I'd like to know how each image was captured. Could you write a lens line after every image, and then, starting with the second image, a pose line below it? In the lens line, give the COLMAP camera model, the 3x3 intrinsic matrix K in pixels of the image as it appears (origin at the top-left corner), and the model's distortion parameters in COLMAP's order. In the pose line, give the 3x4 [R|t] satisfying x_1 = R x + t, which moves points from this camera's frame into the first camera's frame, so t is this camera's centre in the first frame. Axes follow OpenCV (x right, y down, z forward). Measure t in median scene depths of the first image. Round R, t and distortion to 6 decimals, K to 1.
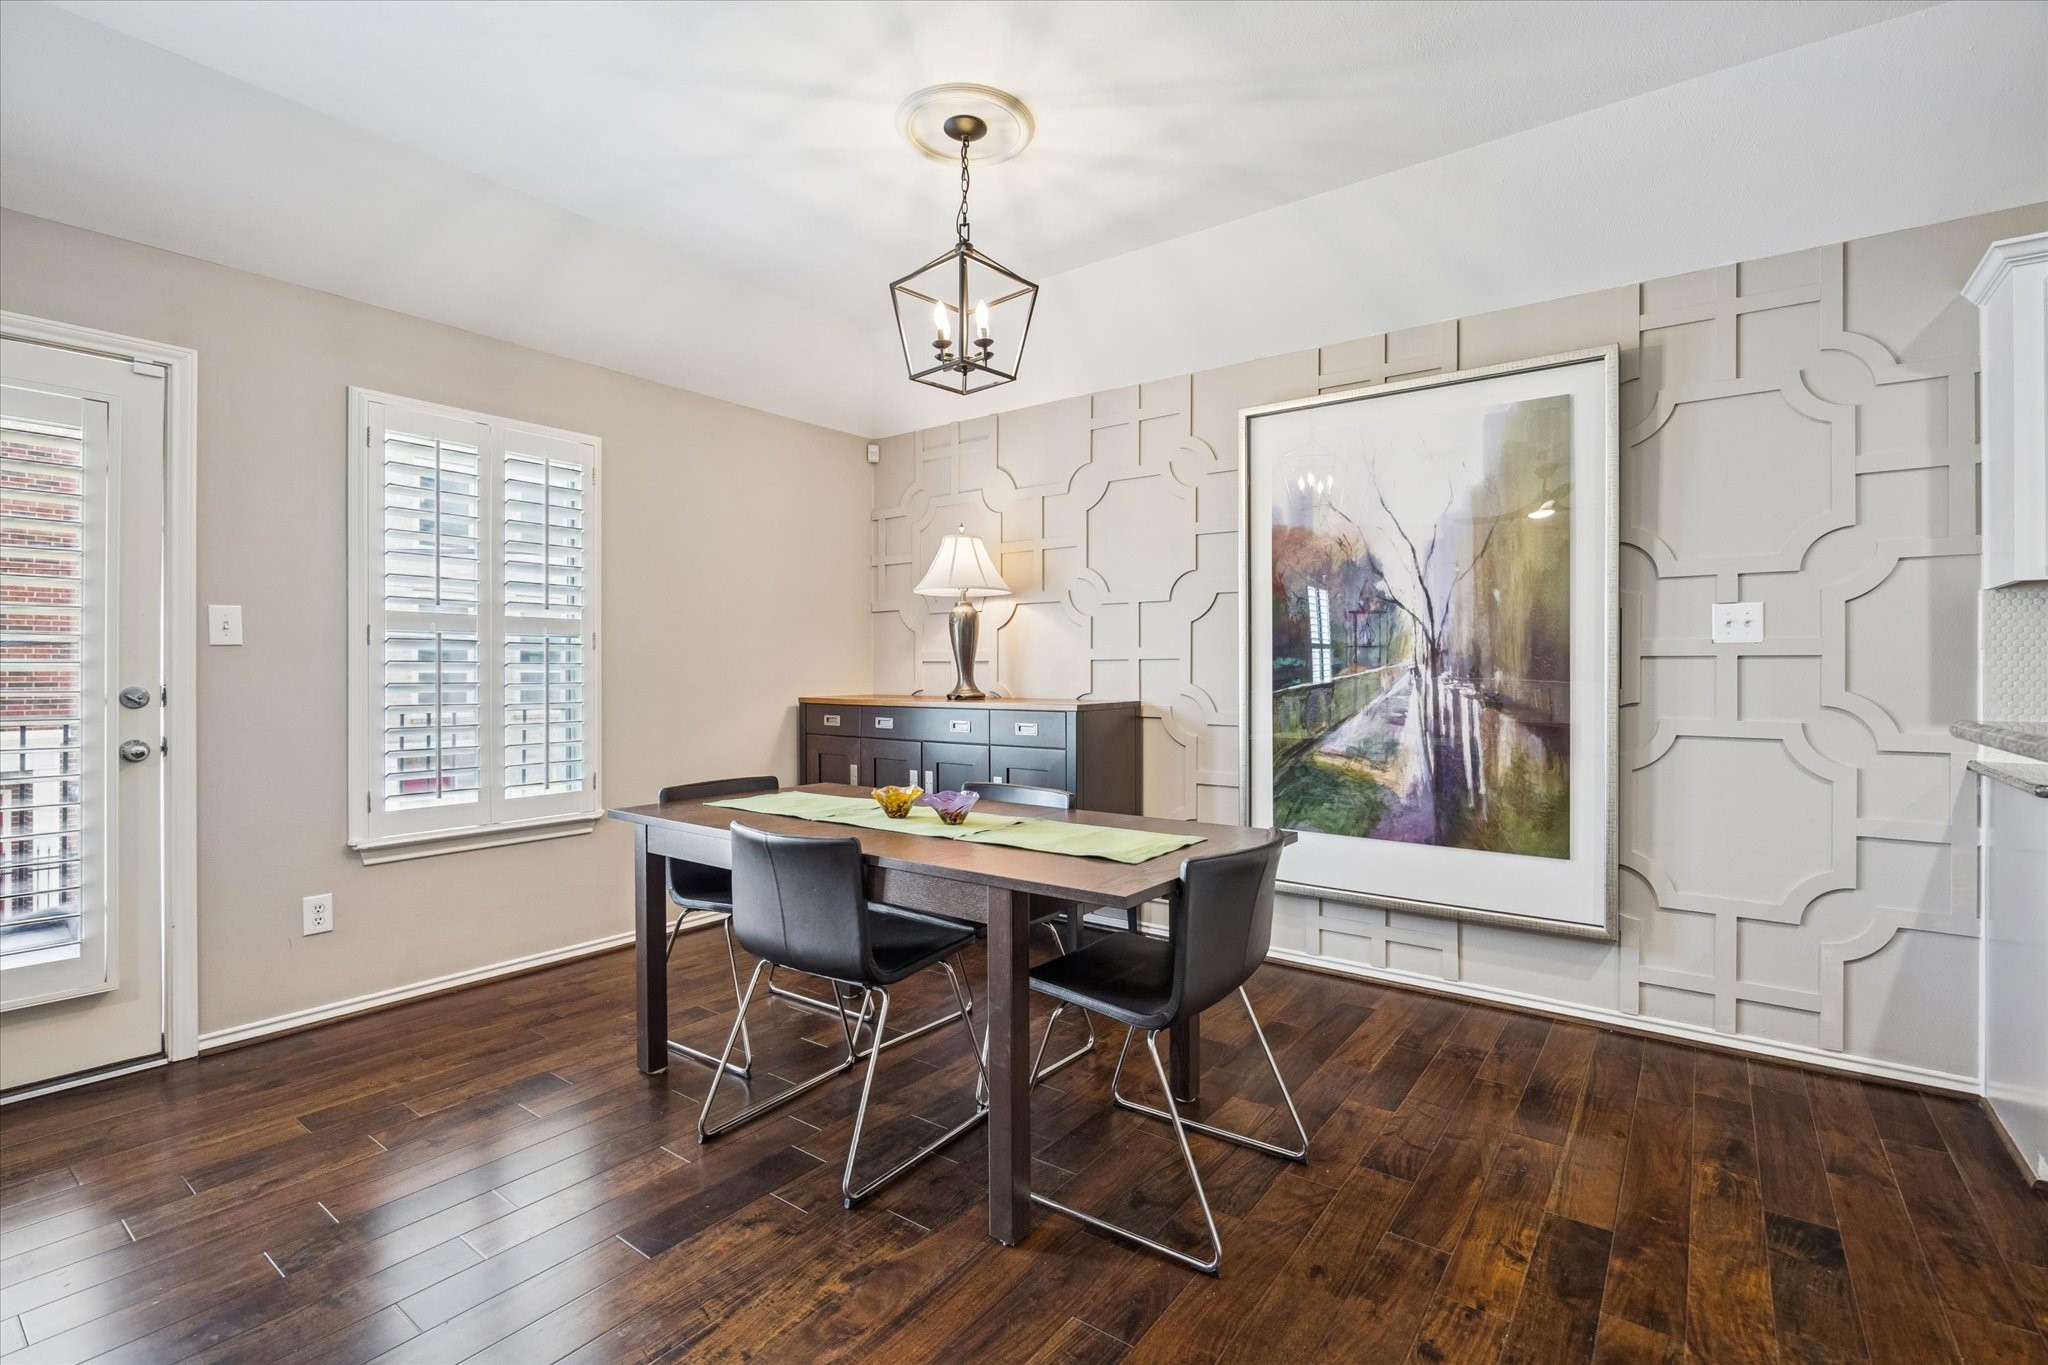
lens RADIAL K [[937.9, 0, 1025.5], [0, 937.9, 674.8], [0, 0, 1]] dist [-0.000745, -0.000356]
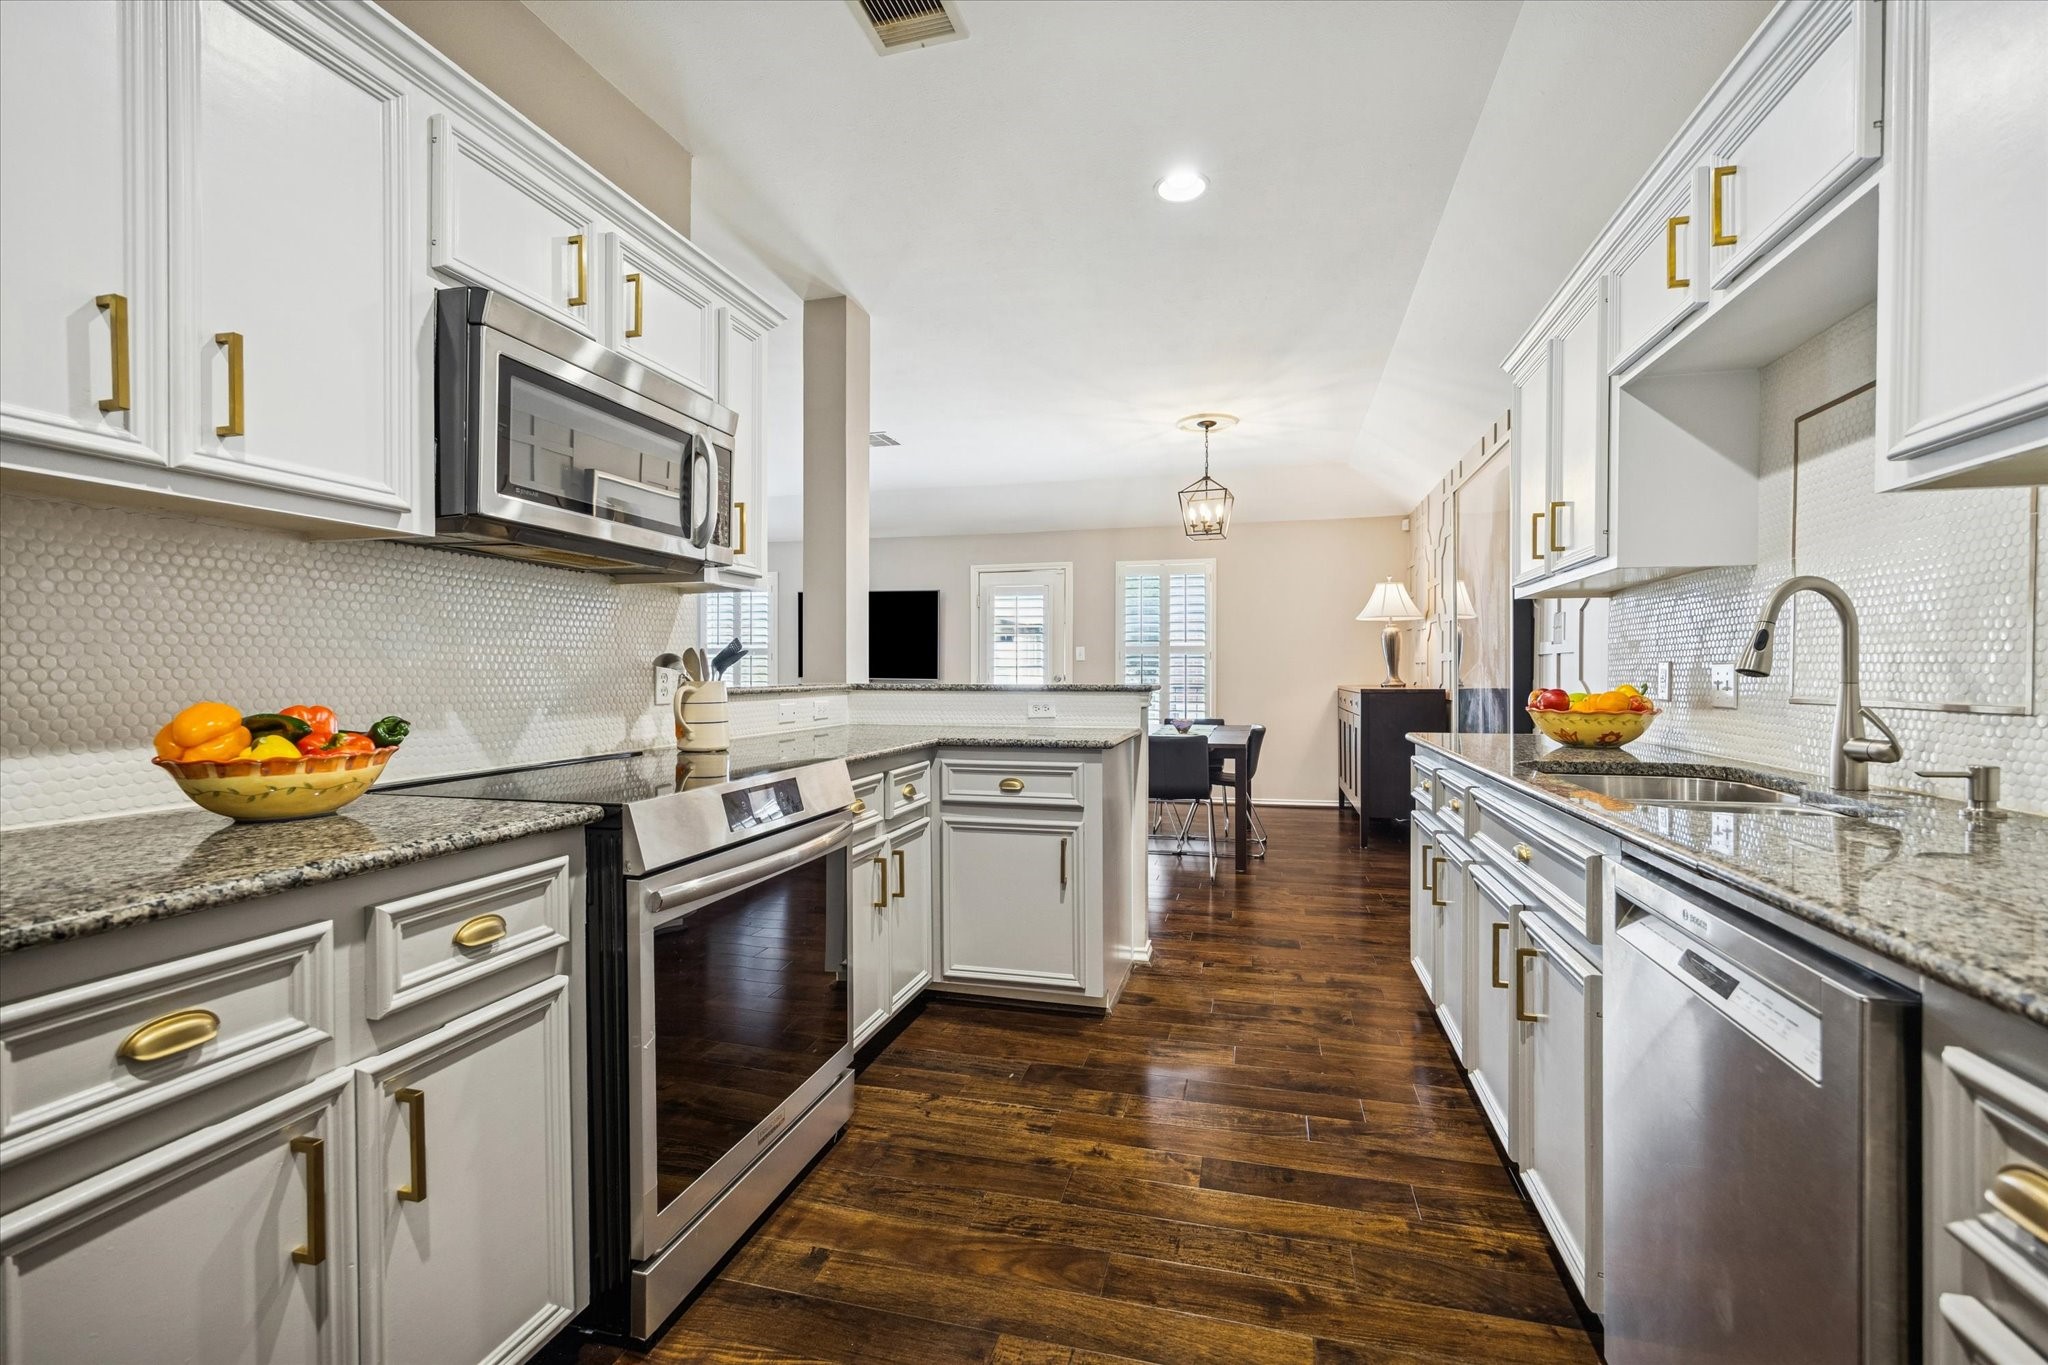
lens RADIAL K [[900.1, 0, 1024.0], [0, 900.1, 682.5], [0, 0, 1]] dist [0.000761, 0.000084]
pose [[0.364565, 0.005687, -0.931161, 1.432422], [-0.000398, 0.999982, 0.005951, 0.015764], [0.931178, -0.001799, 0.364561, -0.149862]]
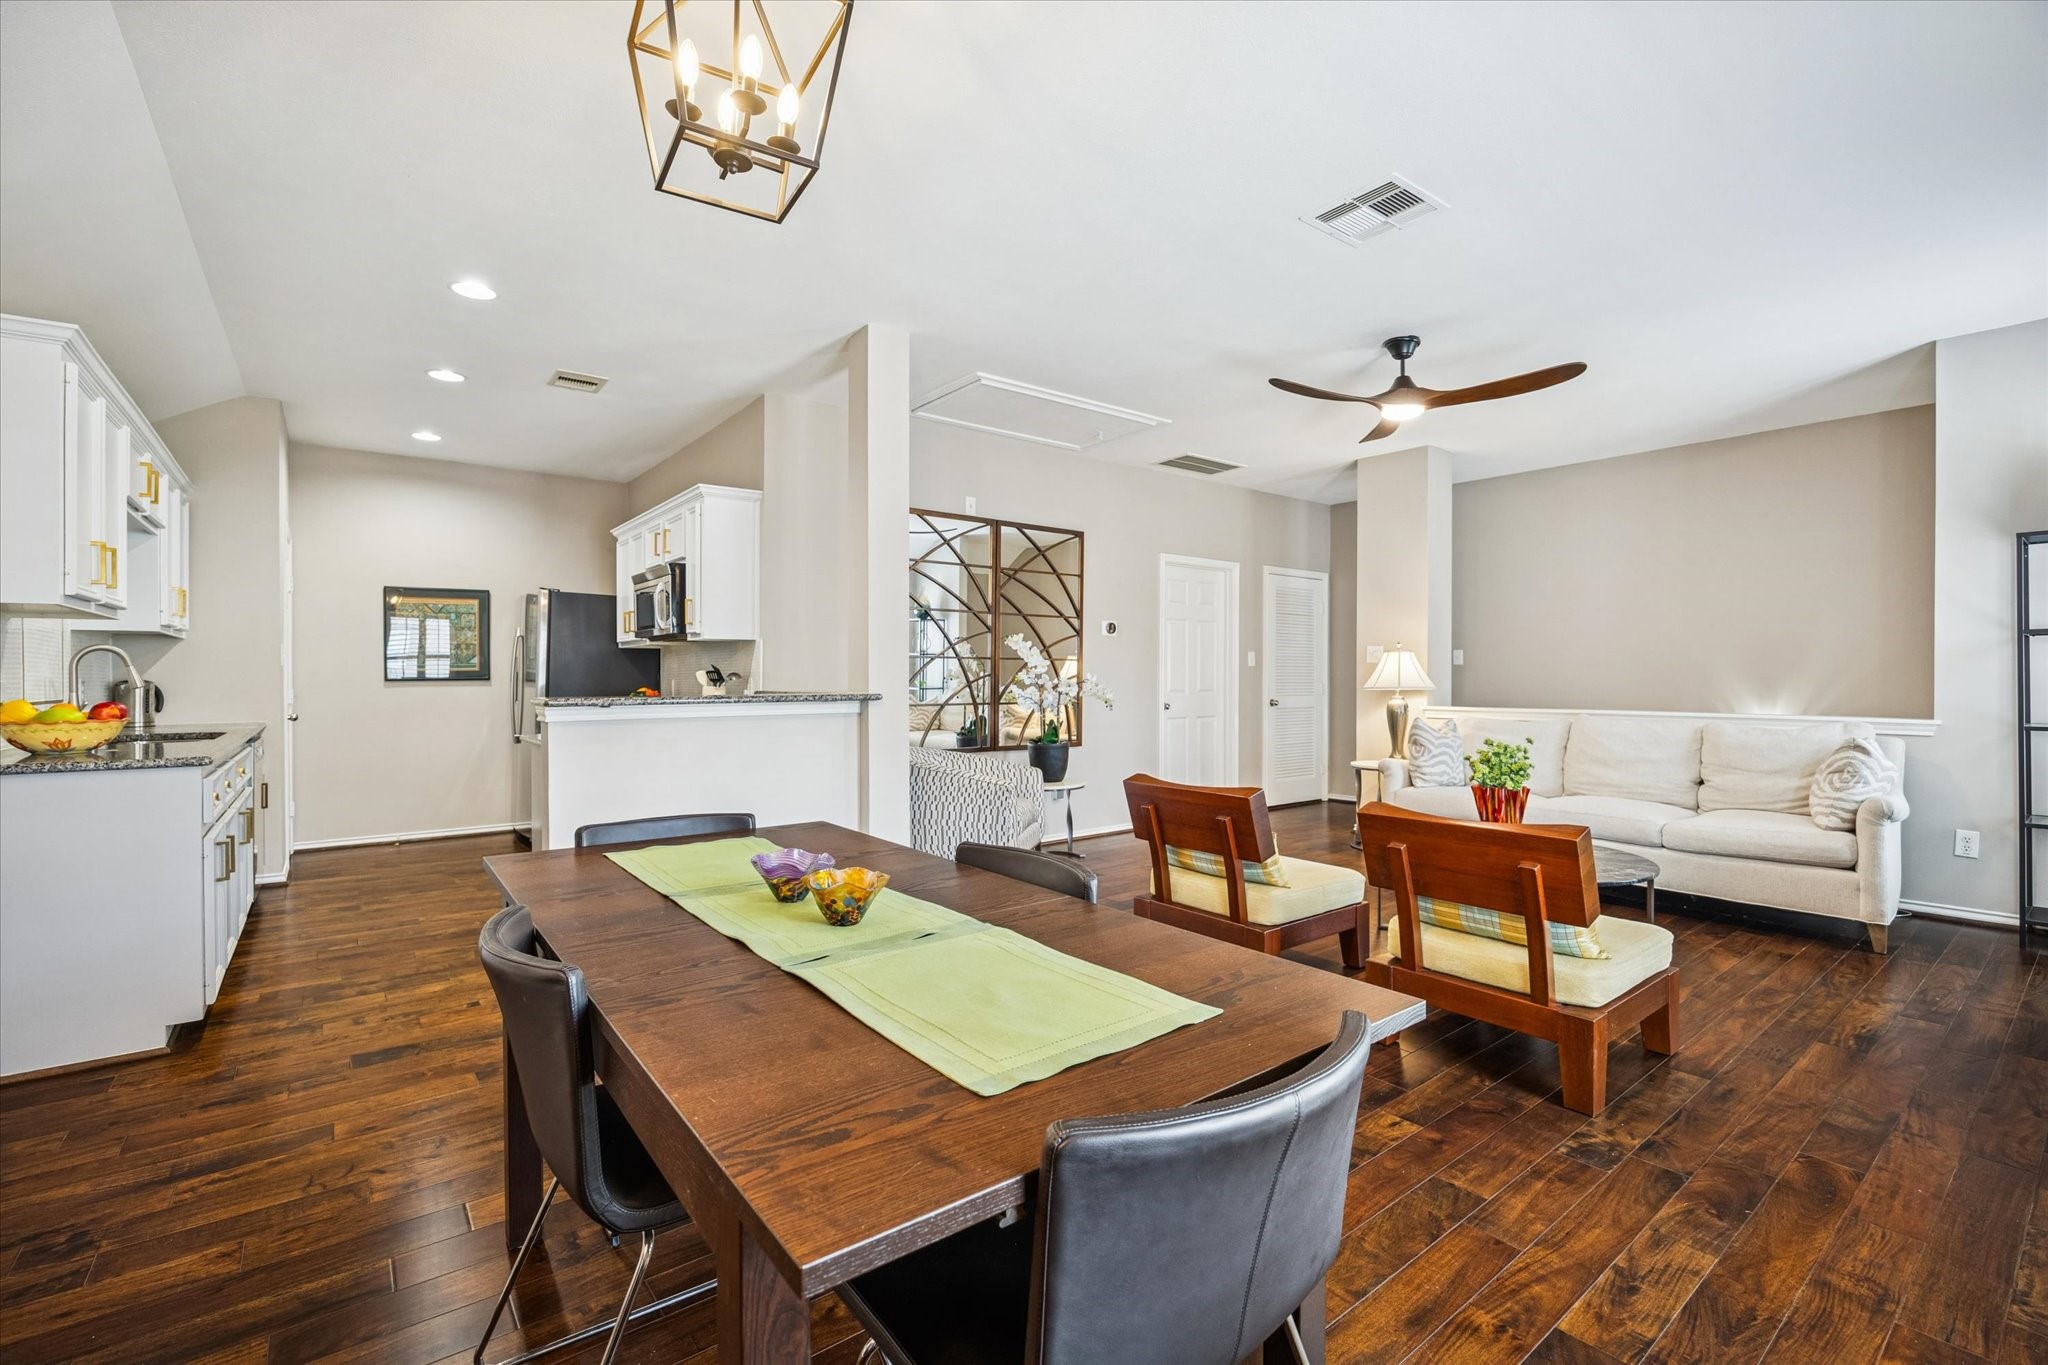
lens RADIAL K [[876.1, 0, 1024.0], [0, 876.1, 682.5], [0, 0, 1]] dist [-0.022071, -0.000030]
pose [[-0.963812, -0.001664, 0.266577, -0.298715], [0.000330, 0.999972, 0.007434, -0.000737], [-0.266582, 0.007253, -0.963785, 1.179930]]
